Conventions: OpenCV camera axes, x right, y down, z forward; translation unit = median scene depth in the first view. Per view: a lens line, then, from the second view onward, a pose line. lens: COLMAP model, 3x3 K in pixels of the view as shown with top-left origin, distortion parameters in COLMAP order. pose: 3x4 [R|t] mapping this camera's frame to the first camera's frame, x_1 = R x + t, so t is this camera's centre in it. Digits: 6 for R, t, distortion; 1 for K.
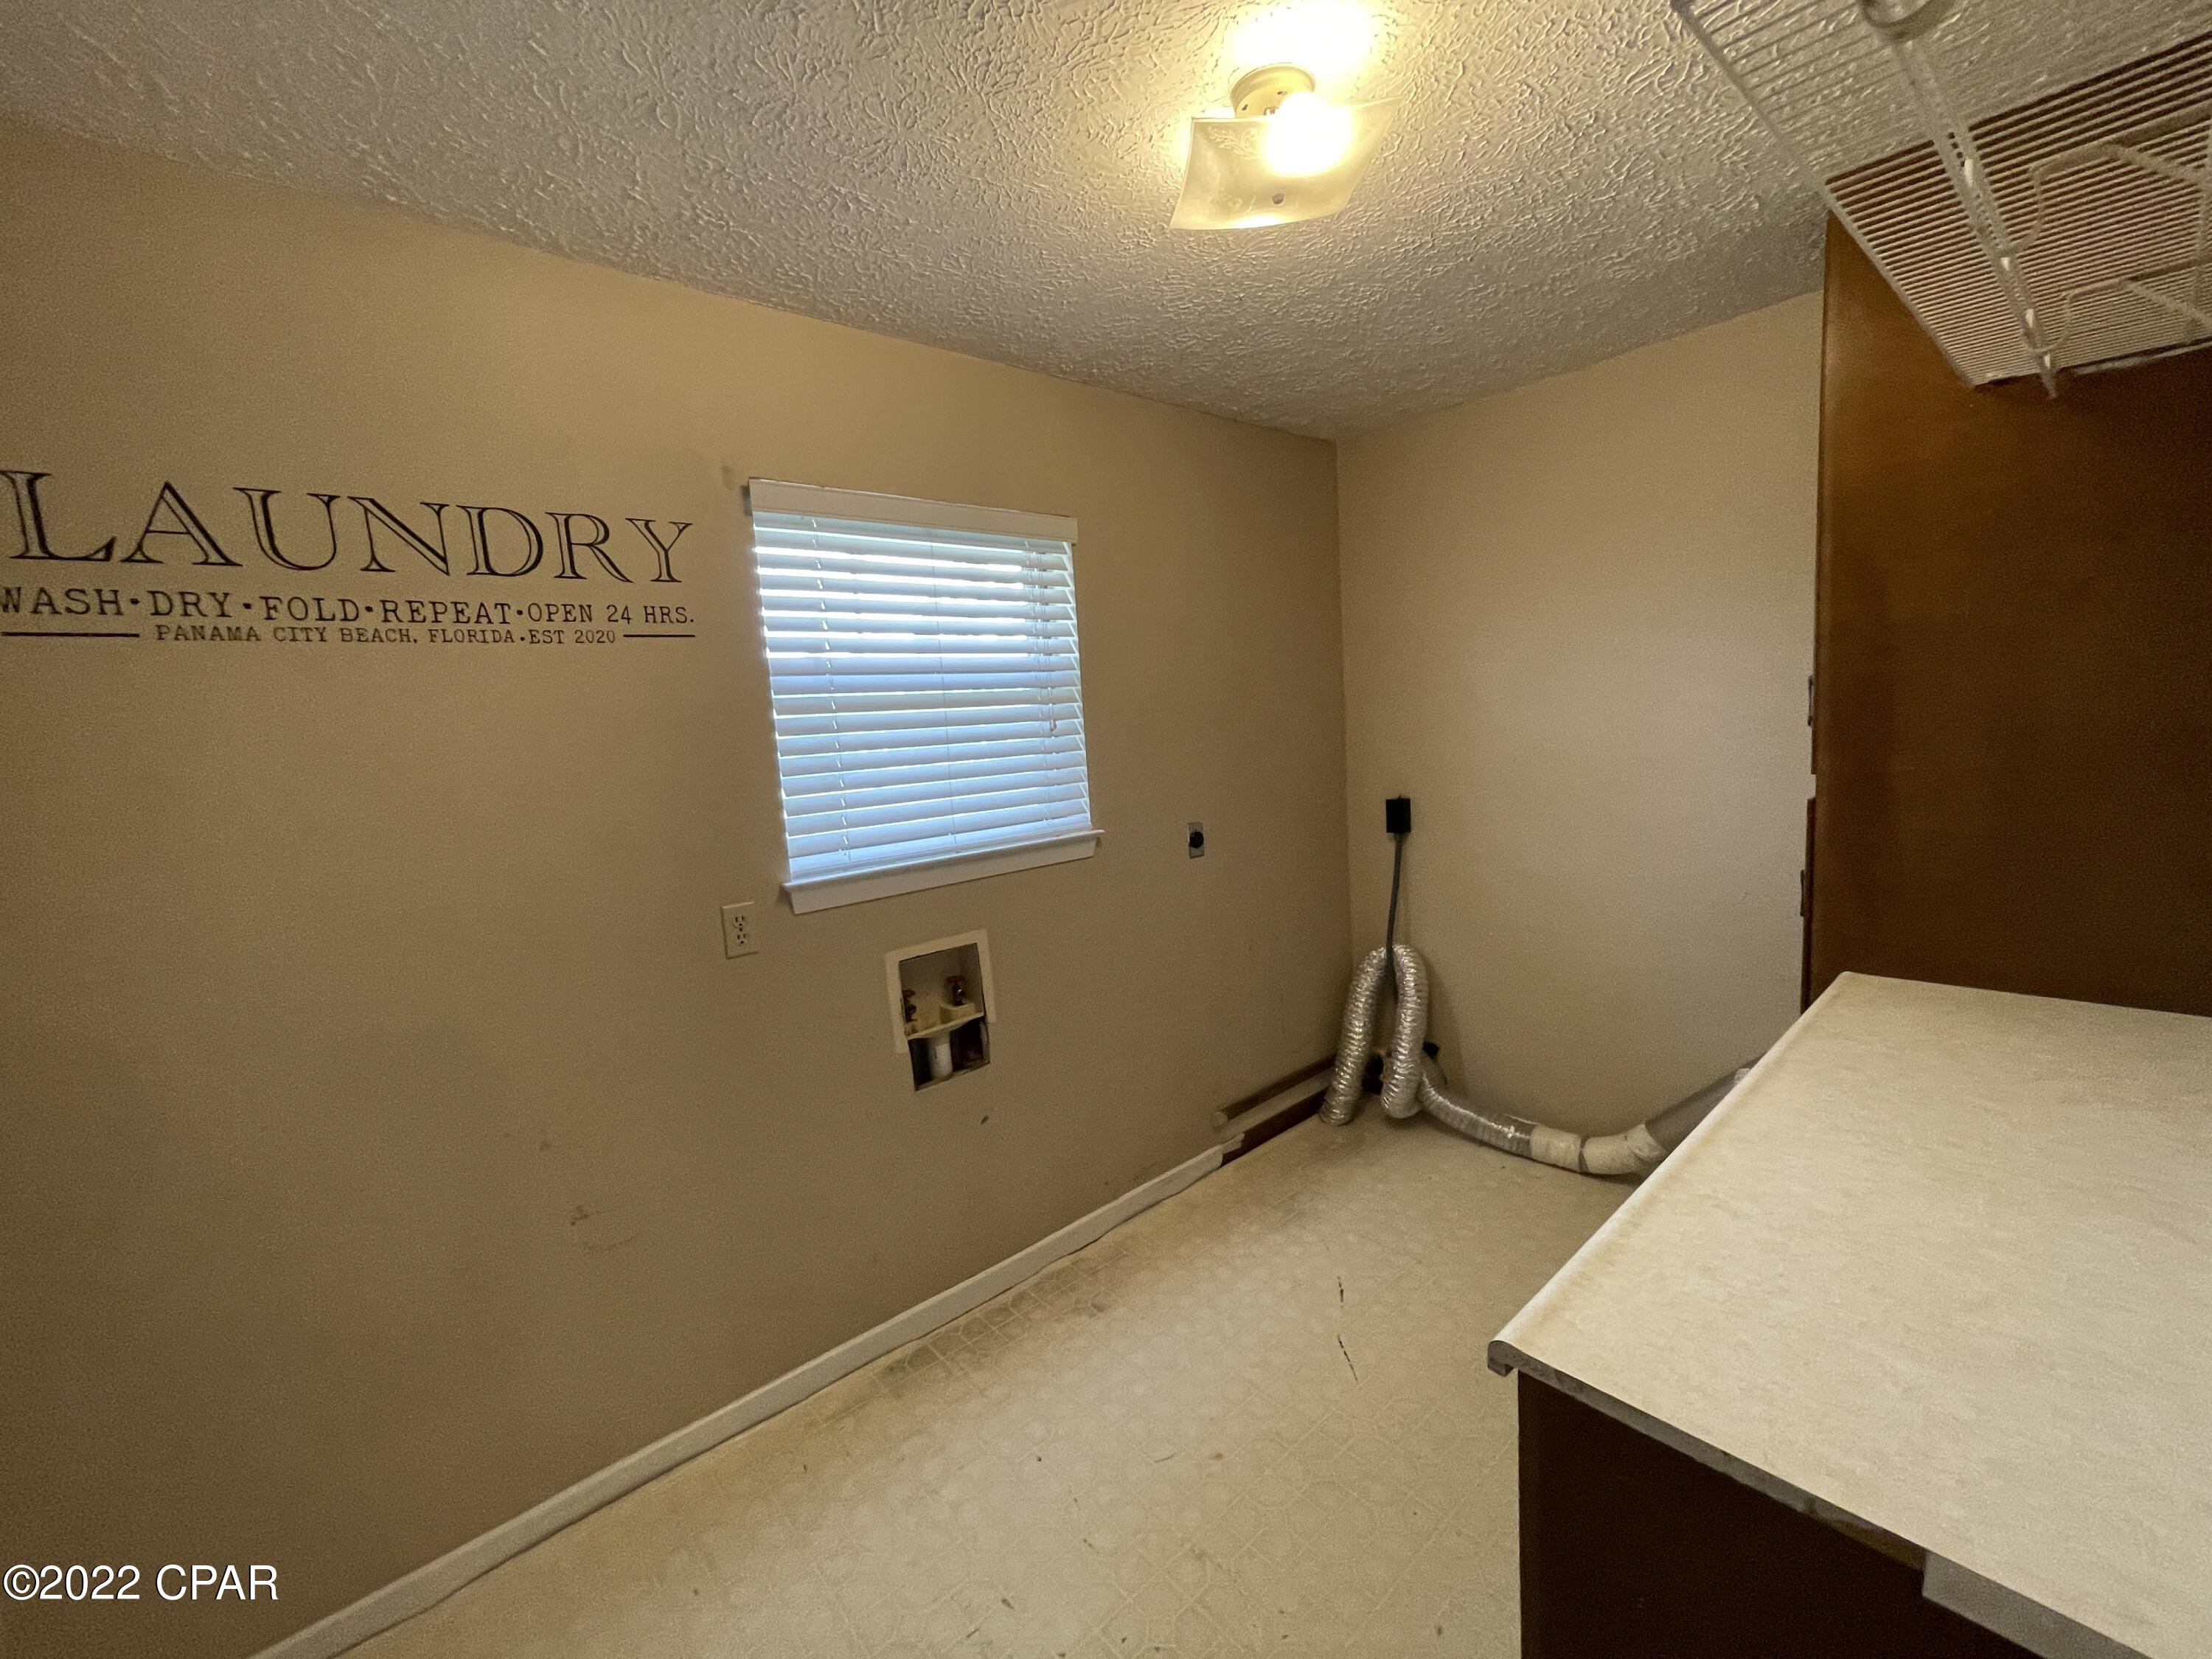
lens RADIAL K [[890.3, 0, 1106.8], [0, 890.3, 824.4], [0, 0, 1]] dist [-0.018187, 0.007526]
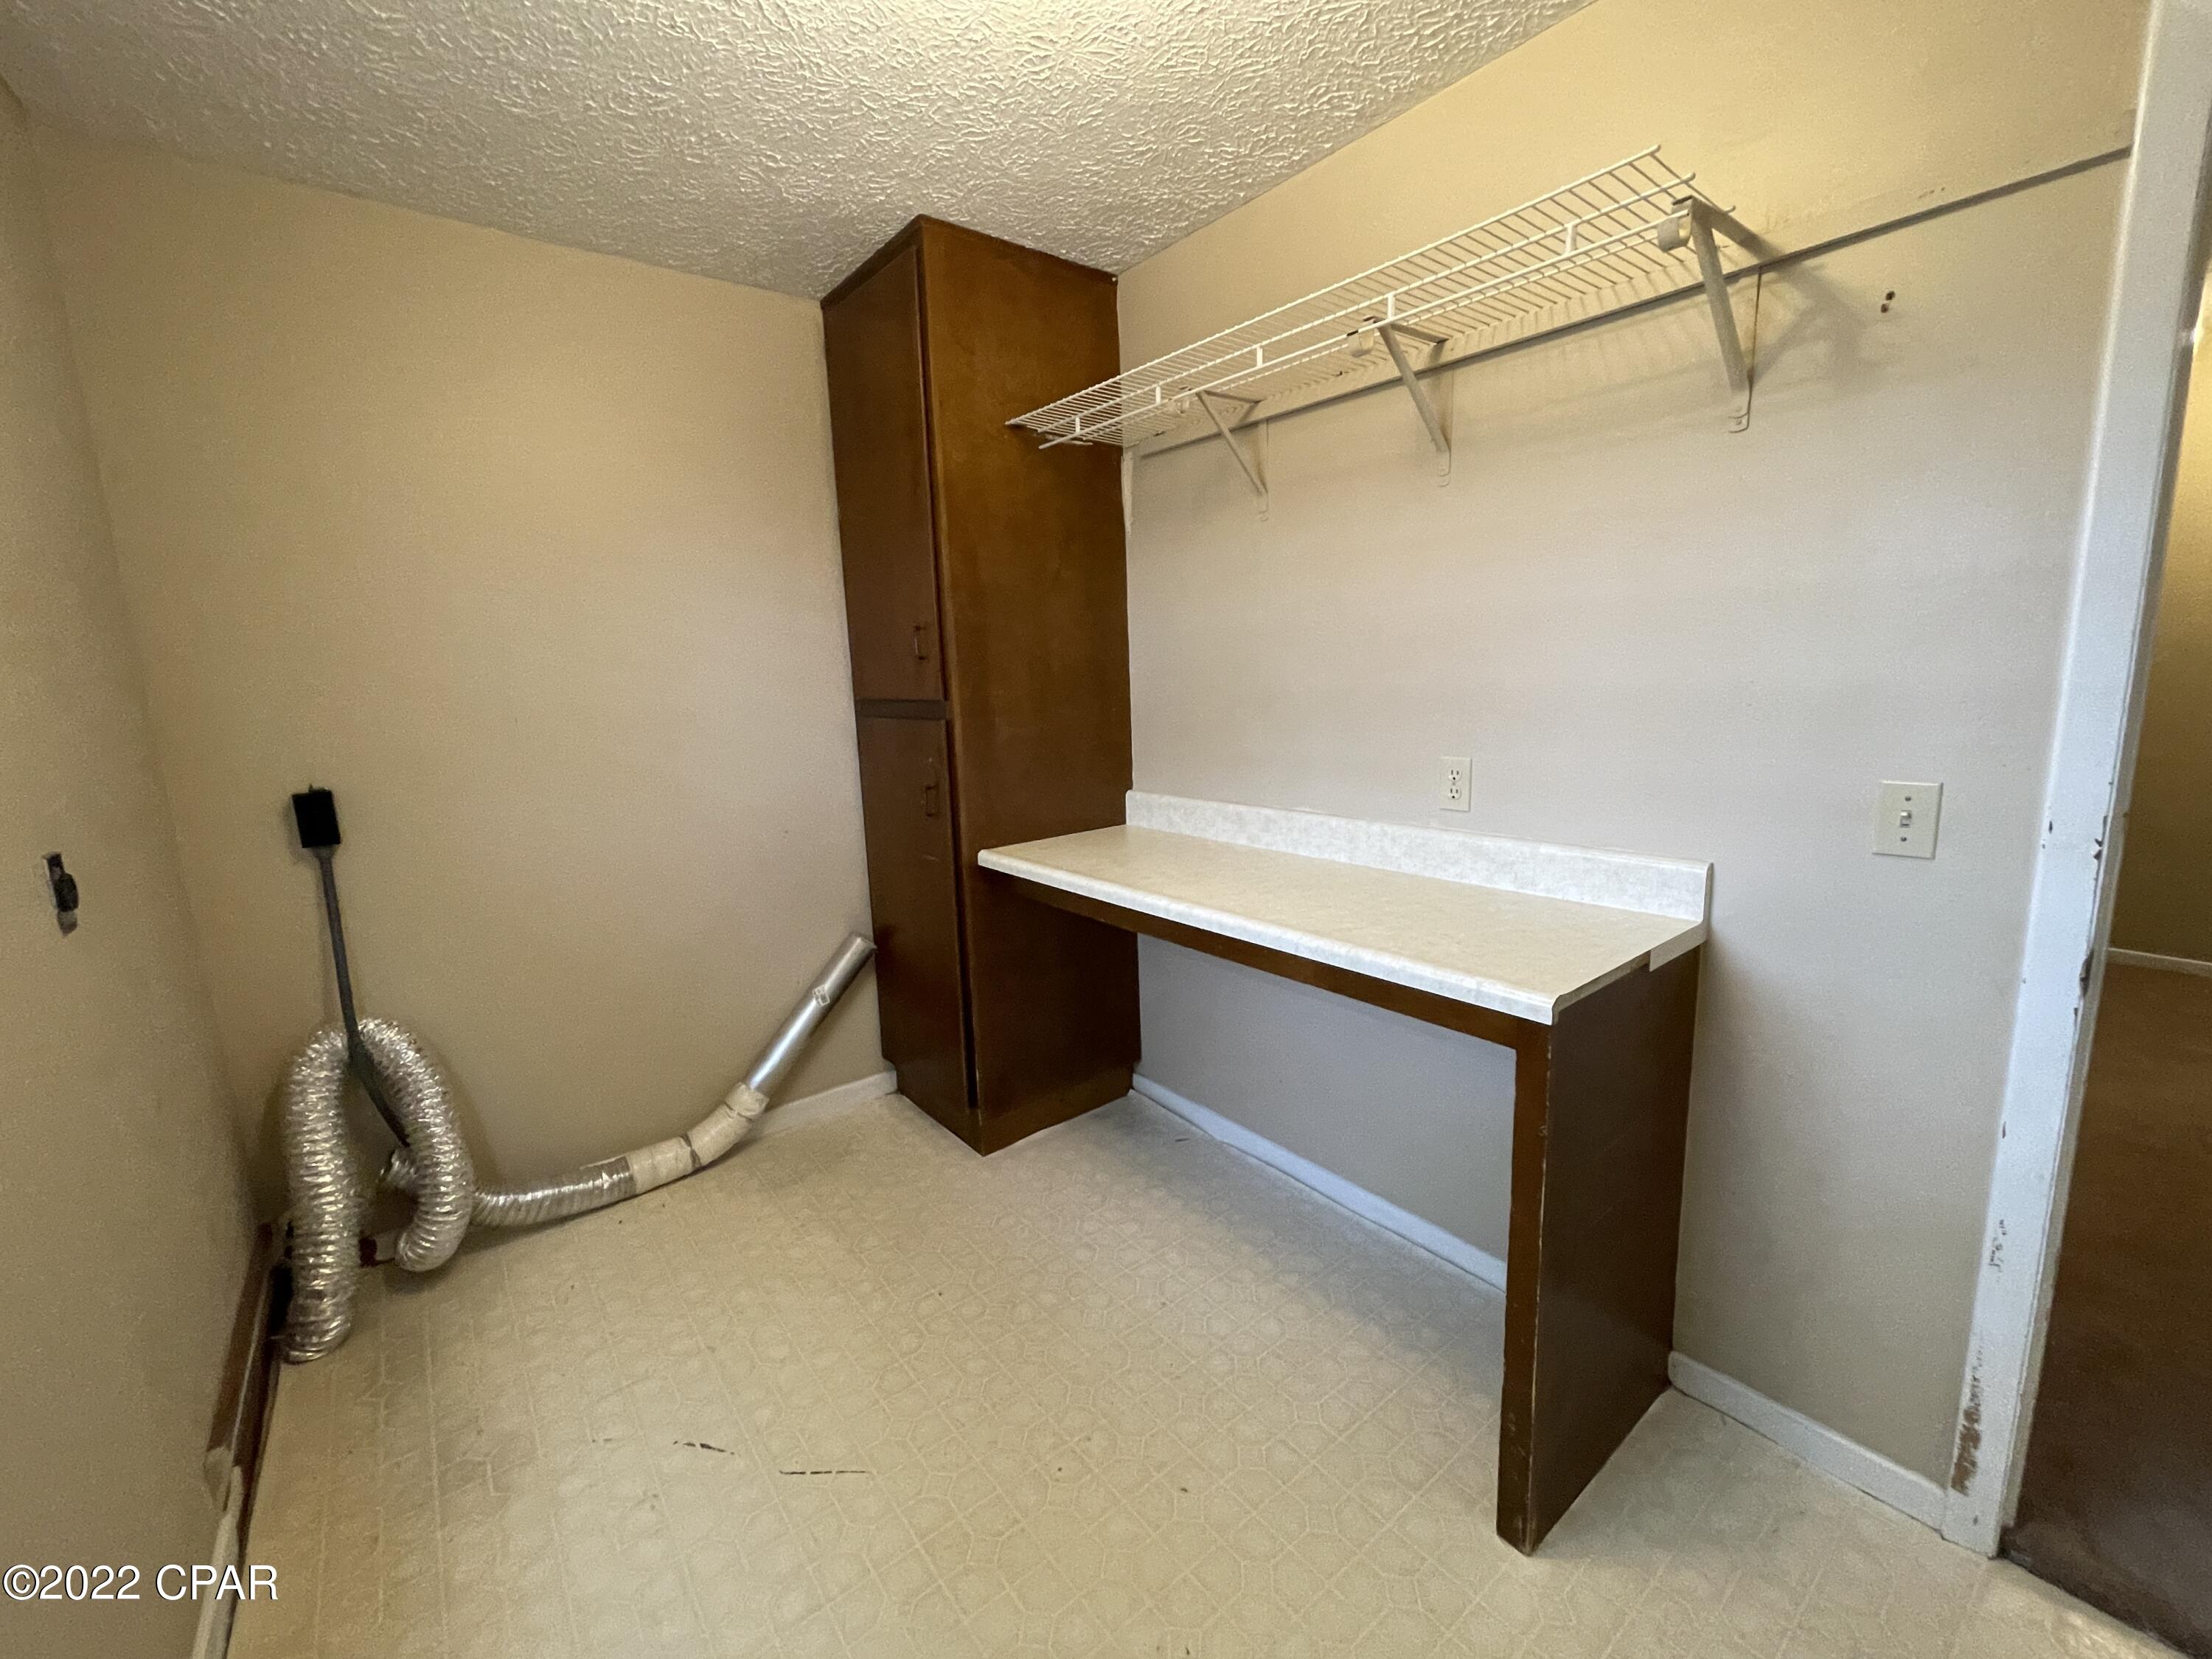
lens RADIAL K [[890.3, 0, 1106.8], [0, 890.3, 824.4], [0, 0, 1]] dist [-0.018187, 0.007526]
pose [[0.047577, -0.108658, 0.992940, -0.286338], [0.143805, 0.984455, 0.100839, 0.012273], [-0.988462, 0.137992, 0.062463, 0.451675]]
